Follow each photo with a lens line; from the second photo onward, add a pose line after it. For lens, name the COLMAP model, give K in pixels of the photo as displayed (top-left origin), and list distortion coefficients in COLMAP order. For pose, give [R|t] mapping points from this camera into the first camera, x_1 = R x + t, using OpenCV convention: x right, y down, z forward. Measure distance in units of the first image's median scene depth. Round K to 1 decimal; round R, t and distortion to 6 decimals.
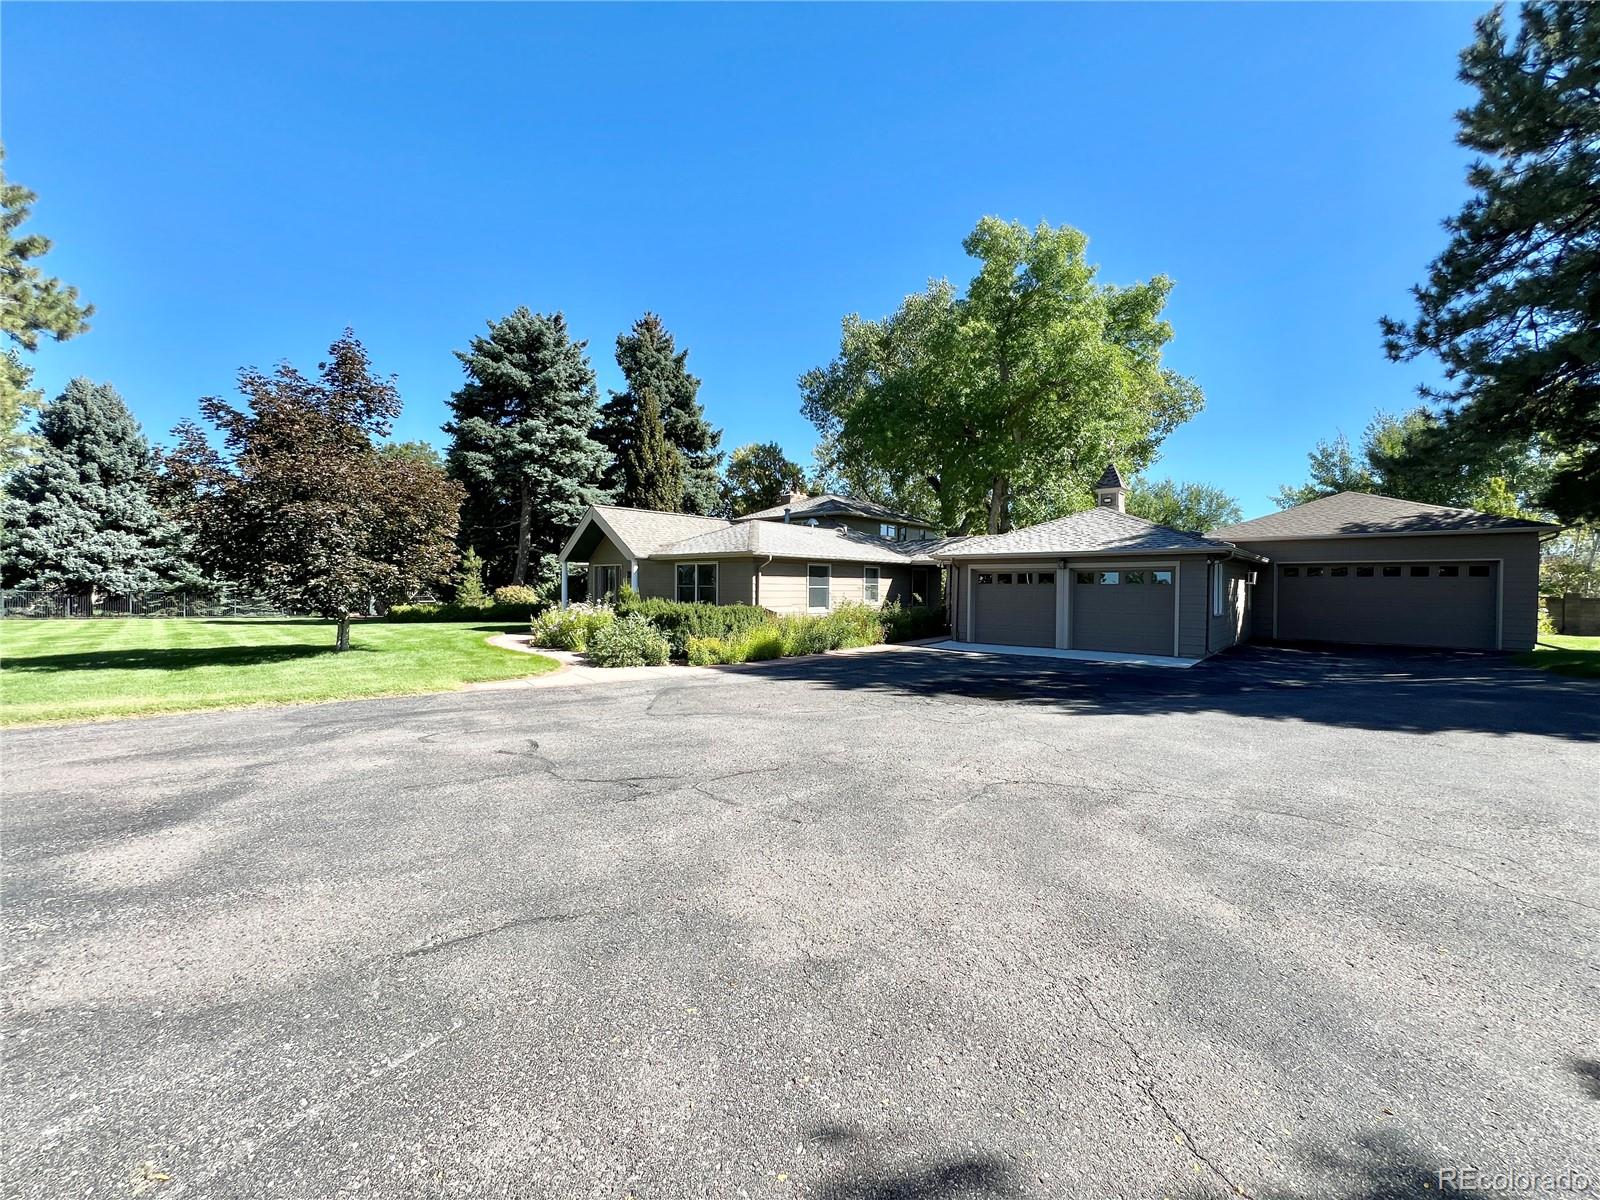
lens RADIAL K [[643.5, 0, 800.0], [0, 643.5, 600.0], [0, 0, 1]] dist [0.000260, -0.000005]
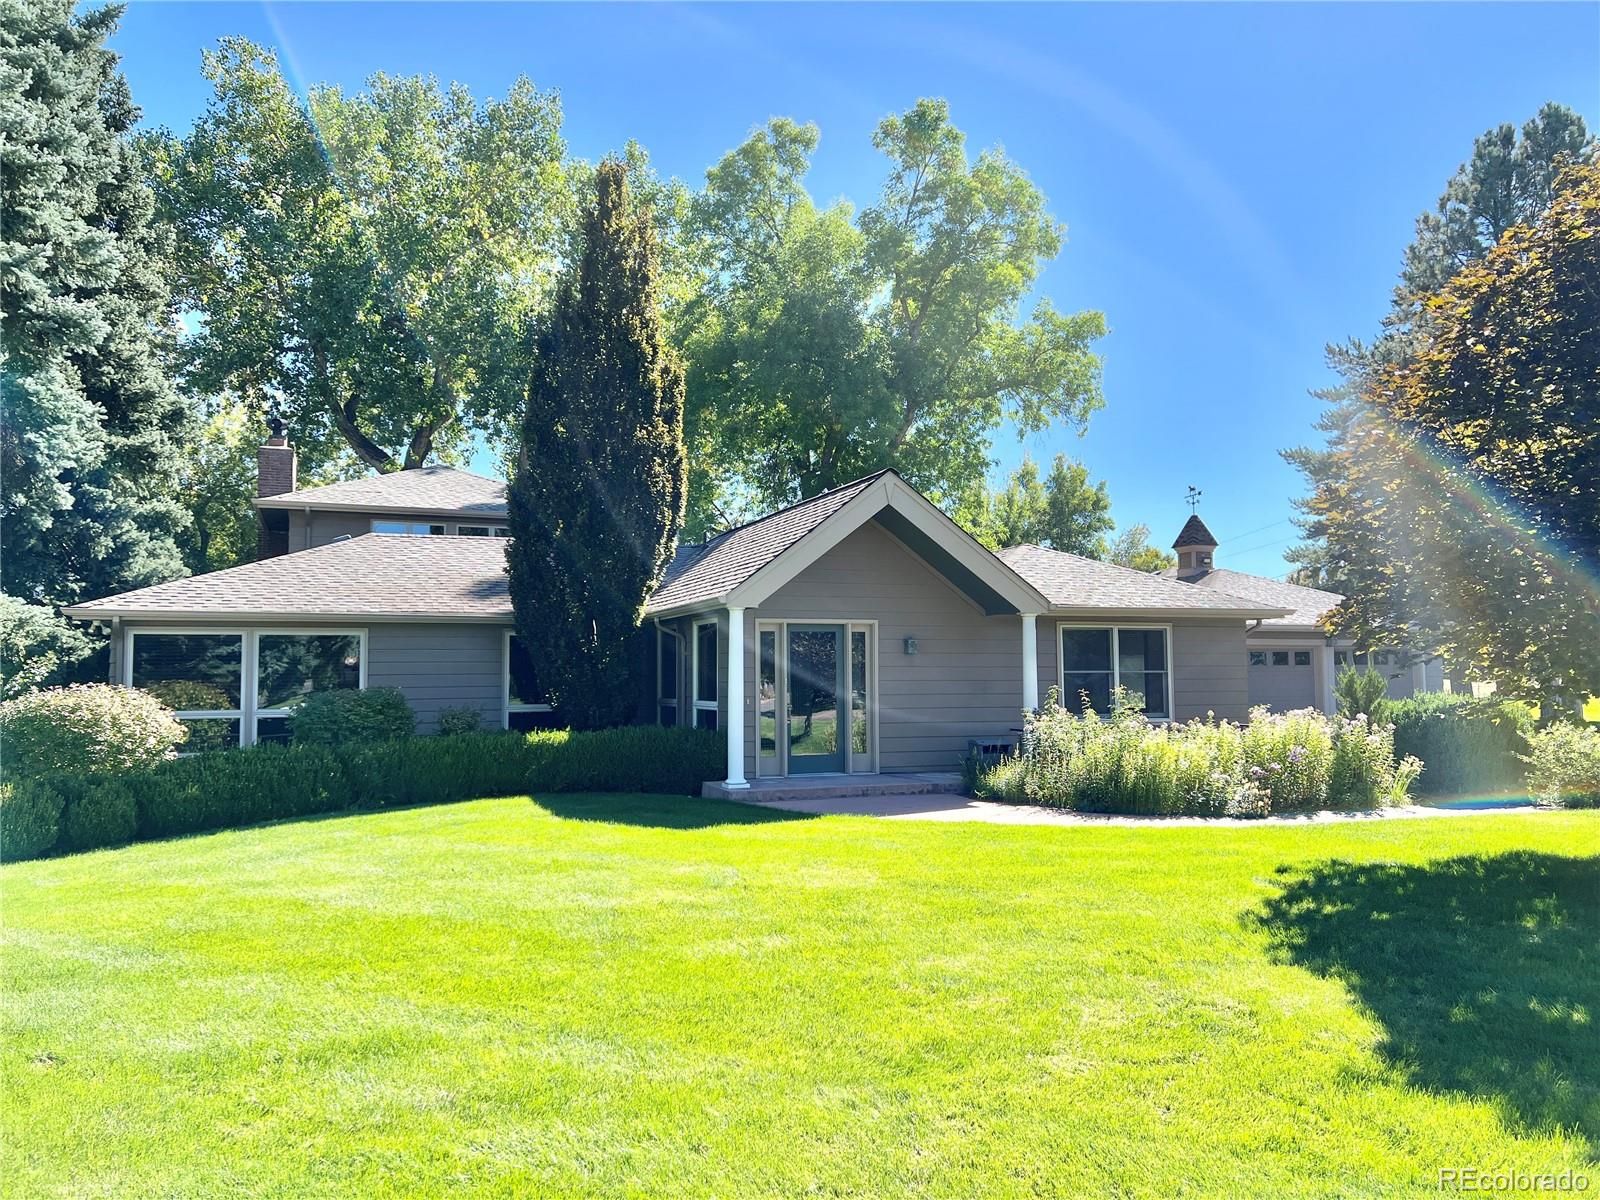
lens RADIAL K [[1224.6, 0, 800.0], [0, 1224.6, 600.0], [0, 0, 1]] dist [0.021770, -0.002901]
pose [[0.453222, 0.046762, 0.890170, -0.844614], [0.031740, 0.997143, -0.068541, -0.014986], [-0.890832, 0.059318, 0.450443, 0.595718]]
